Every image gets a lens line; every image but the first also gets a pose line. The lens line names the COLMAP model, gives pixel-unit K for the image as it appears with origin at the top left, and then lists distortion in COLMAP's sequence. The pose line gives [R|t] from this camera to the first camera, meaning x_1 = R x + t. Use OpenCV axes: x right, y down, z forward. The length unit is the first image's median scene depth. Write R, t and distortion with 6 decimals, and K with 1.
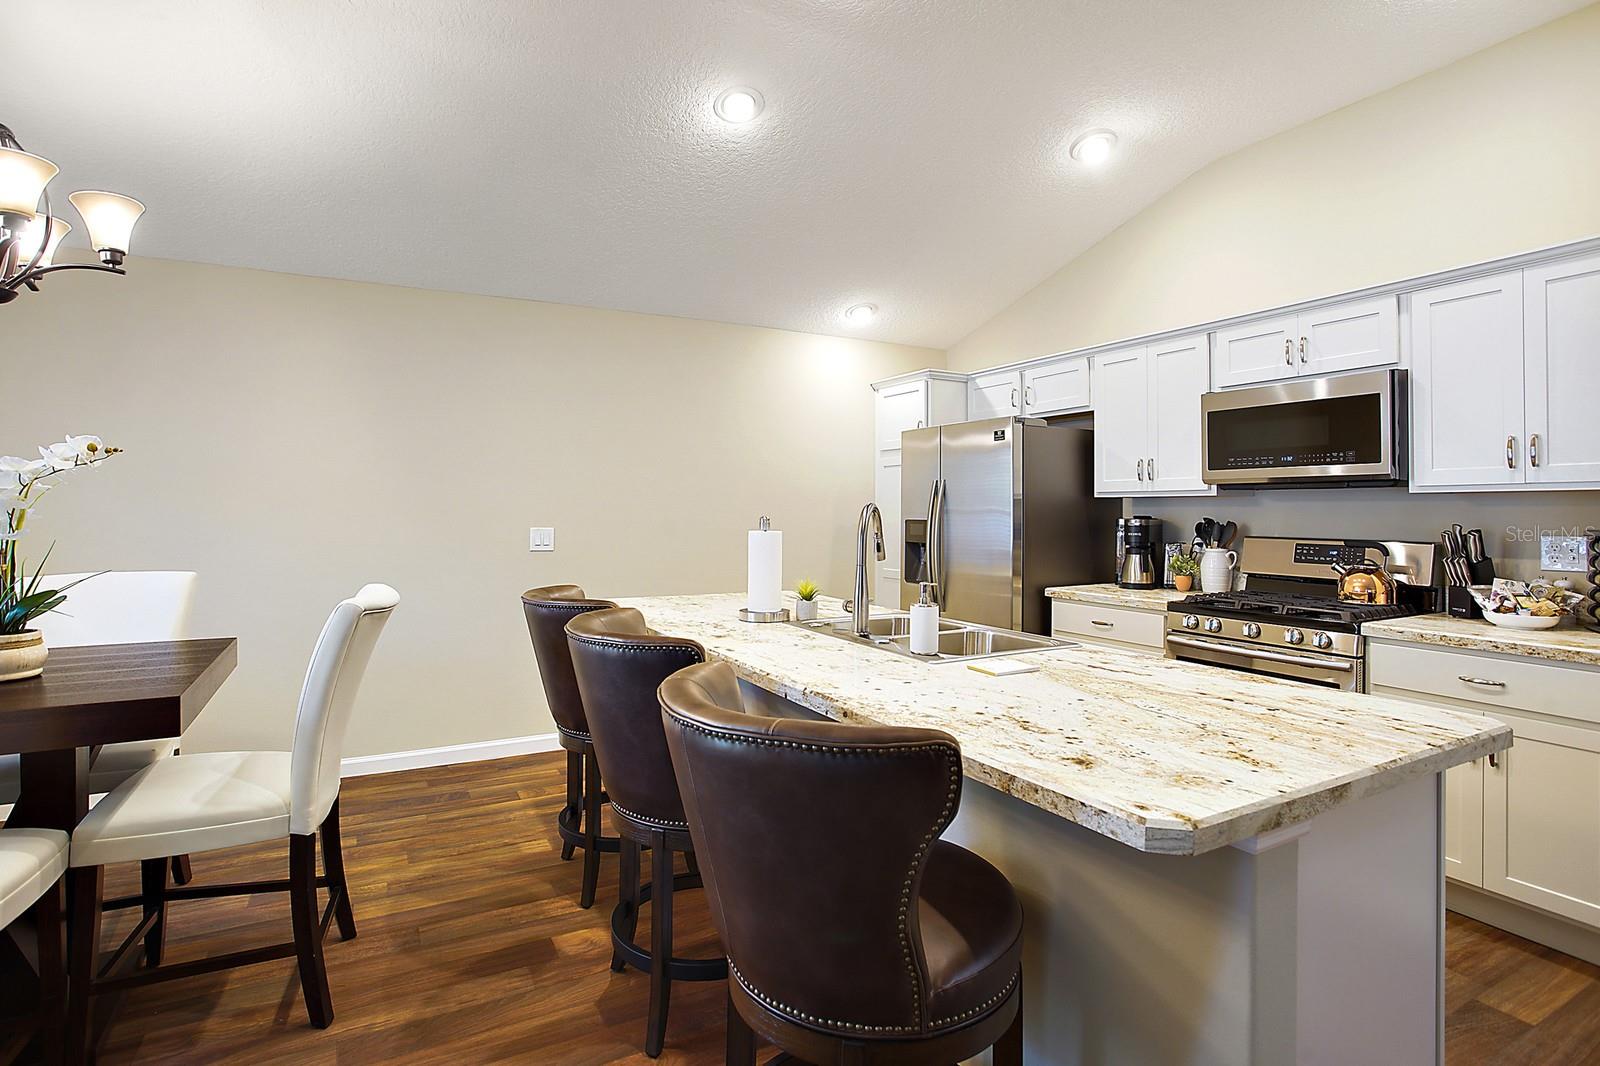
lens RADIAL K [[800.2, 0, 786.1], [0, 800.2, 502.0], [0, 0, 1]] dist [-0.070443, 0.031698]
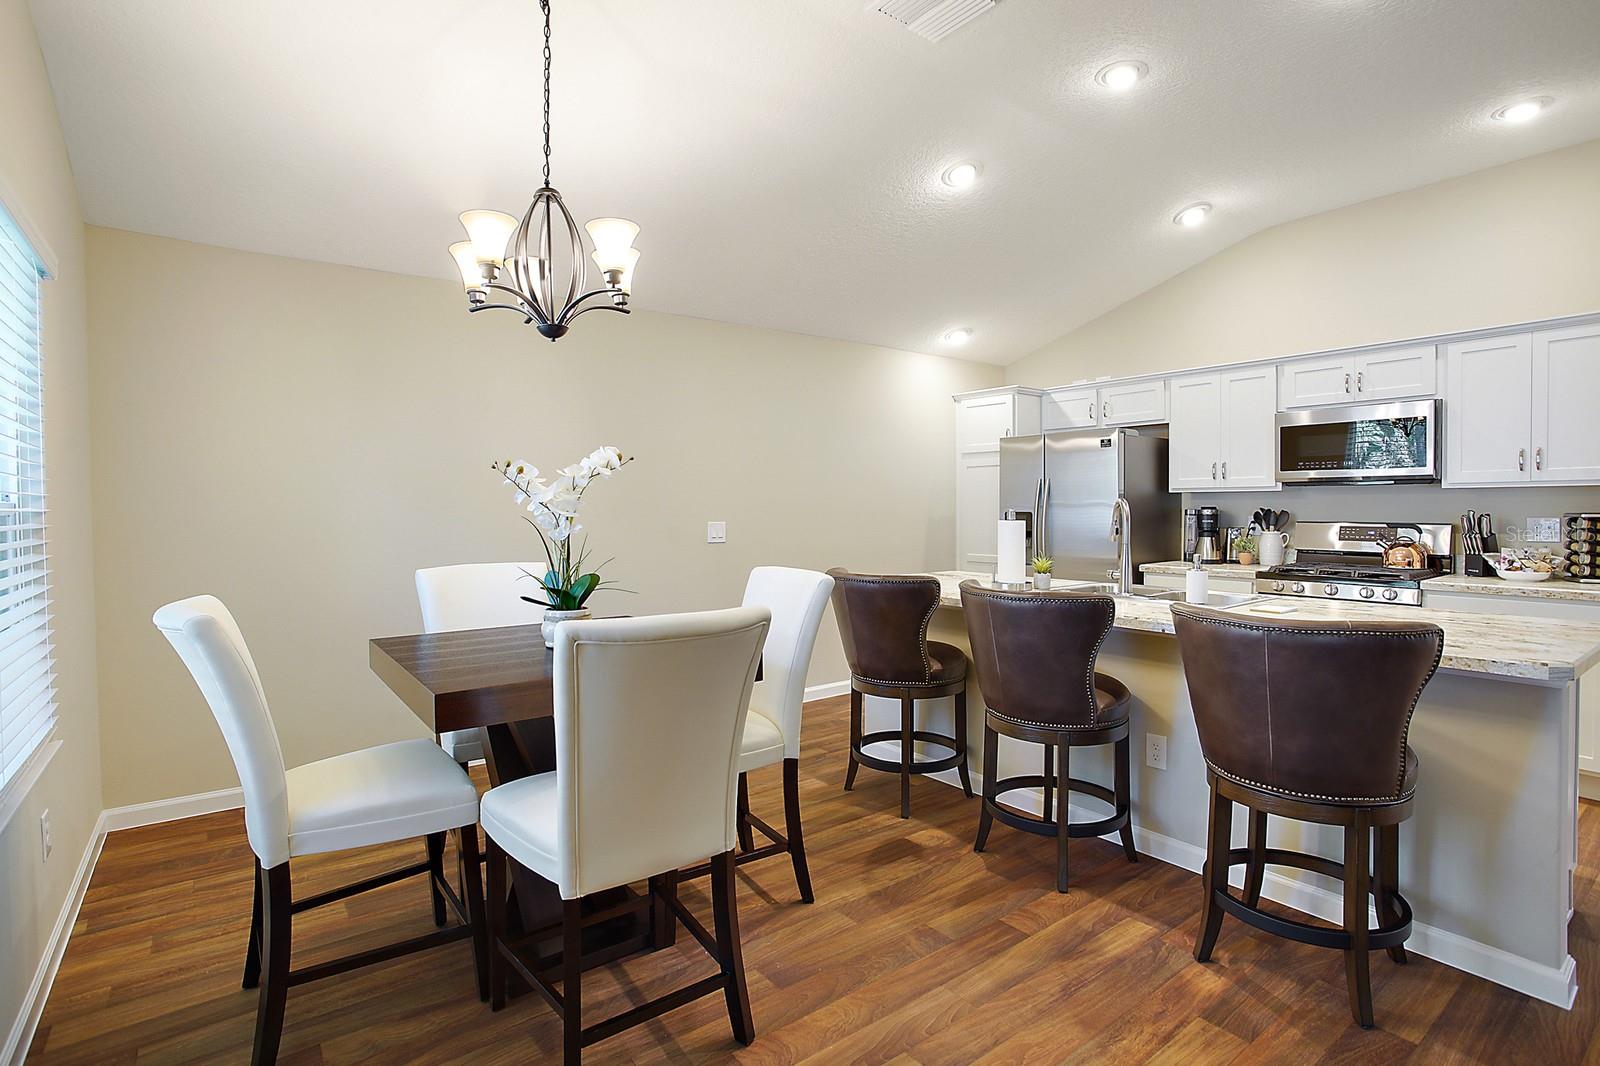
lens RADIAL K [[790.2, 0, 790.2], [0, 790.2, 523.5], [0, 0, 1]] dist [-0.064464, 0.030581]
pose [[0.988697, -0.012528, 0.149406, -0.507713], [0.007790, 0.999449, 0.032255, -0.001672], [-0.149728, -0.030726, 0.988250, -0.171784]]
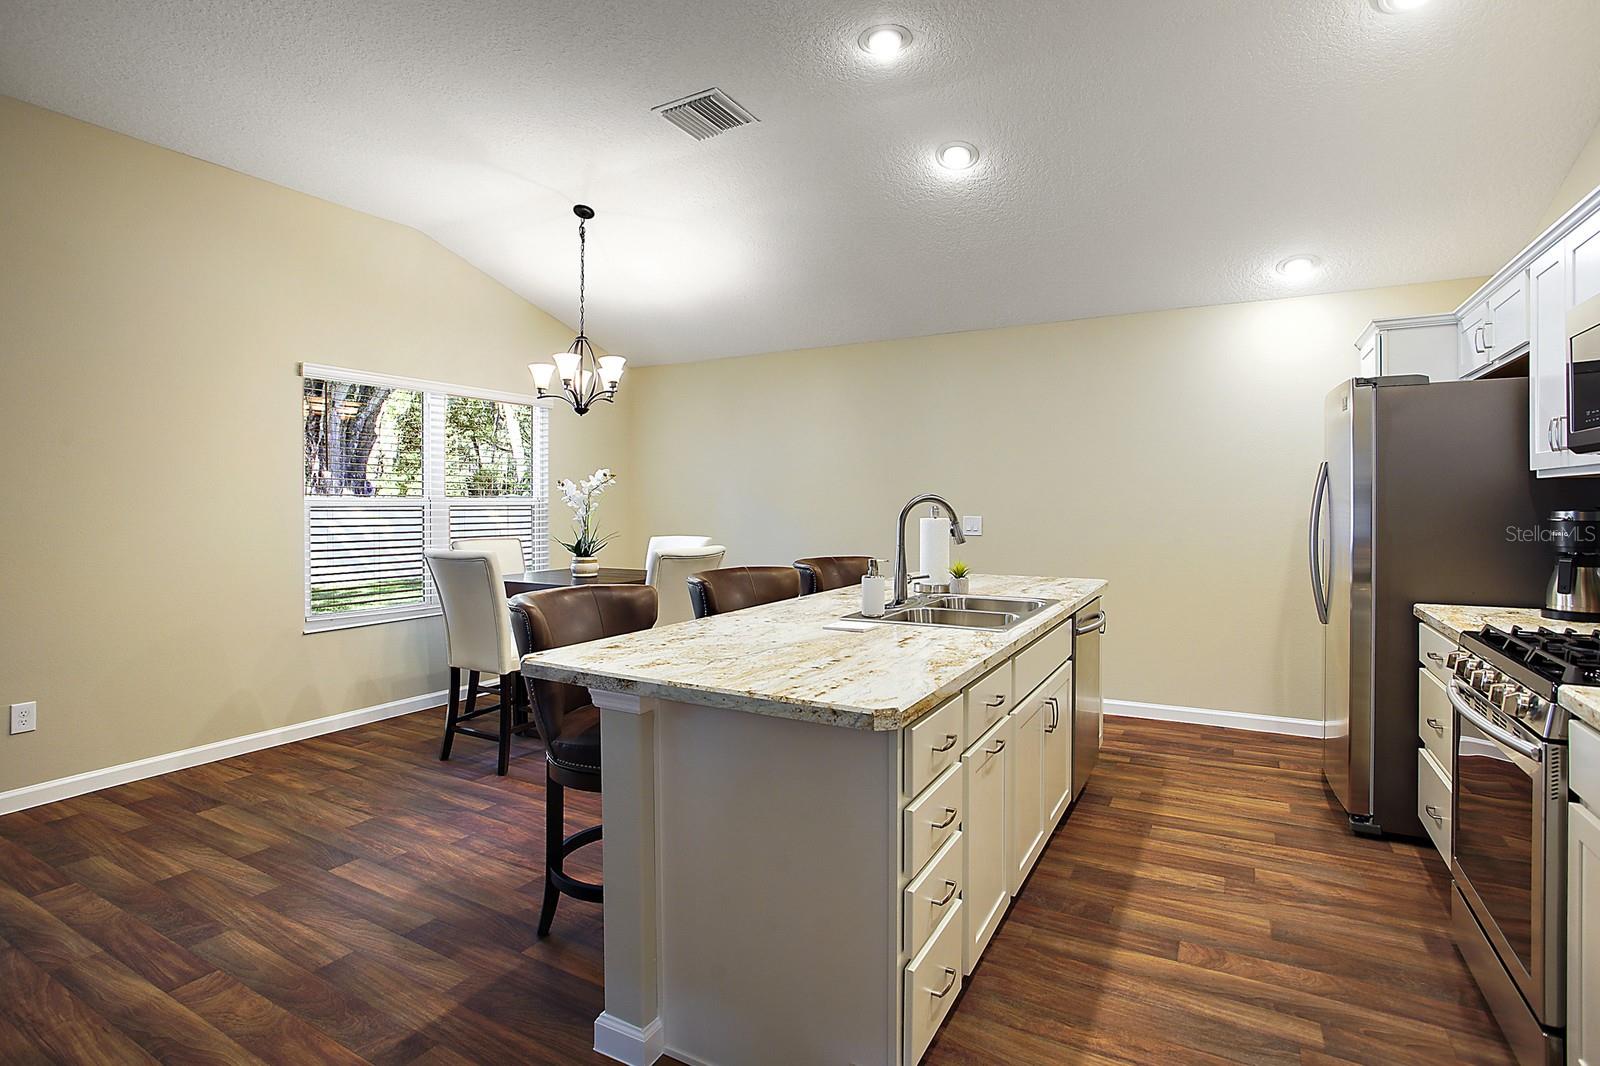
lens RADIAL K [[789.0, 0, 781.9], [0, 789.0, 508.8], [0, 0, 1]] dist [-0.074892, 0.028510]
pose [[0.520254, 0.001588, -0.854010, 0.782936], [0.013604, 0.999856, 0.010146, 0.006615], [0.853903, -0.016897, 0.520157, 0.165151]]
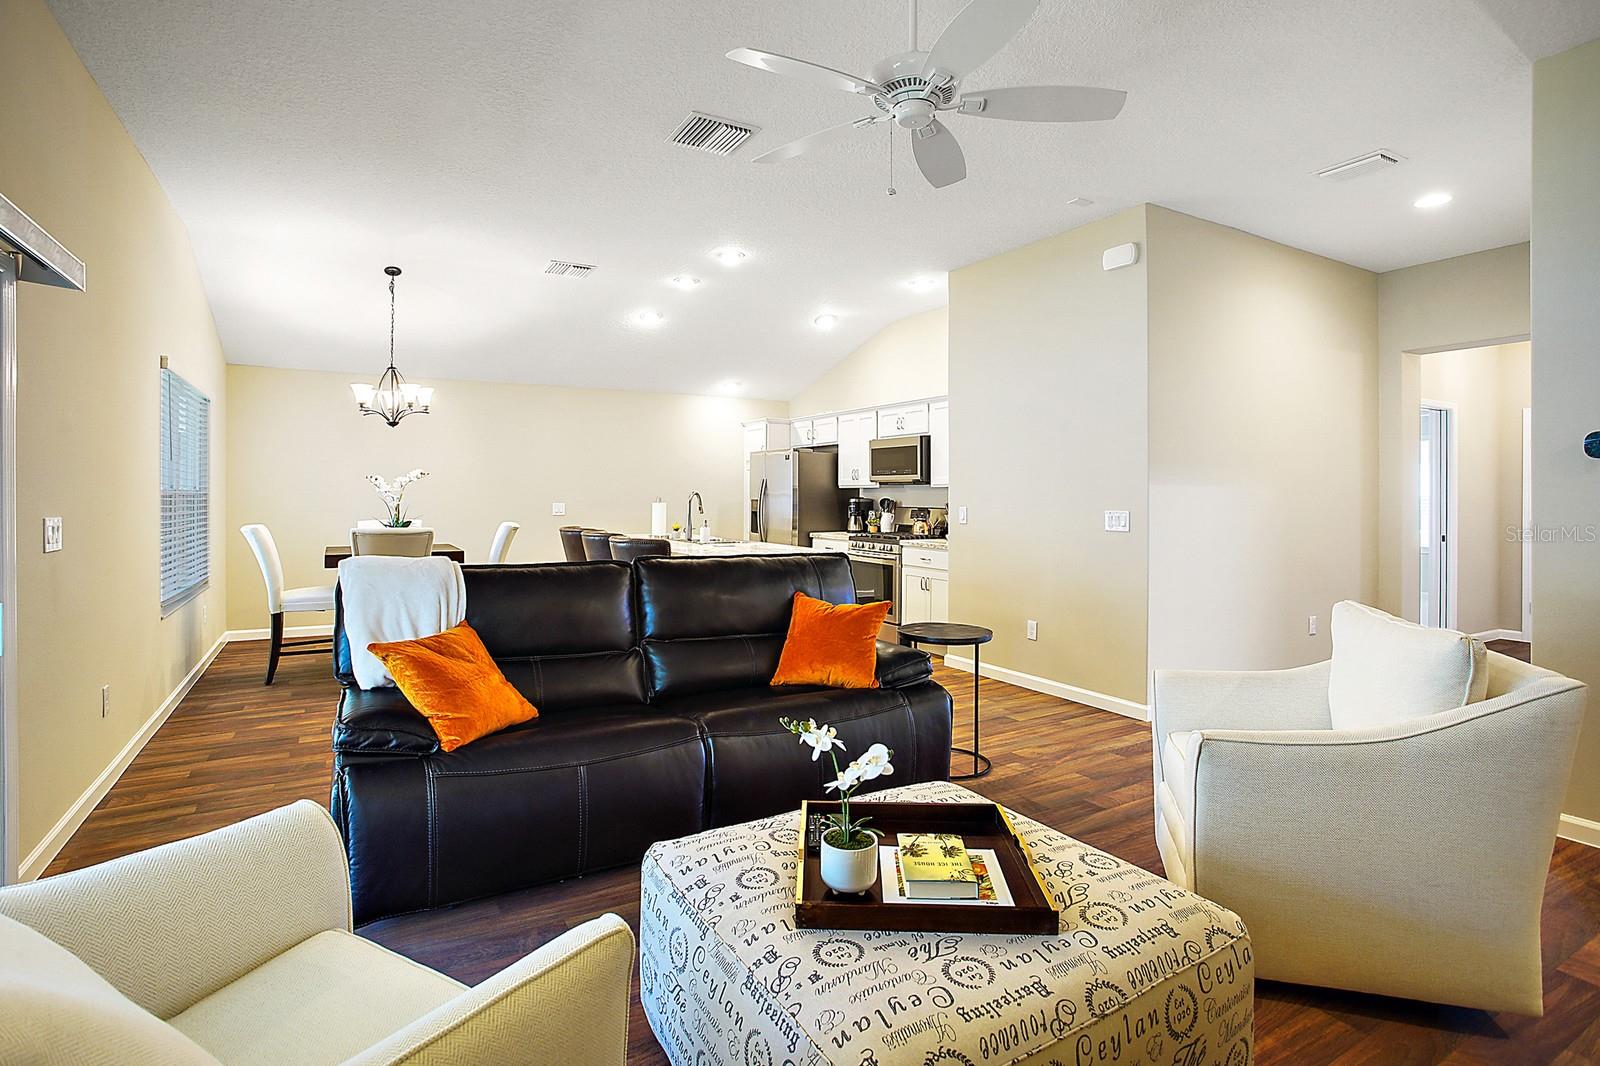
lens RADIAL K [[789.0, 0, 781.9], [0, 789.0, 508.8], [0, 0, 1]] dist [-0.074892, 0.028510]
pose [[0.999754, 0.000119, 0.022175, 0.265255], [-0.000716, 0.999638, 0.026899, -0.008755], [-0.022164, -0.026909, 0.999392, -1.264090]]
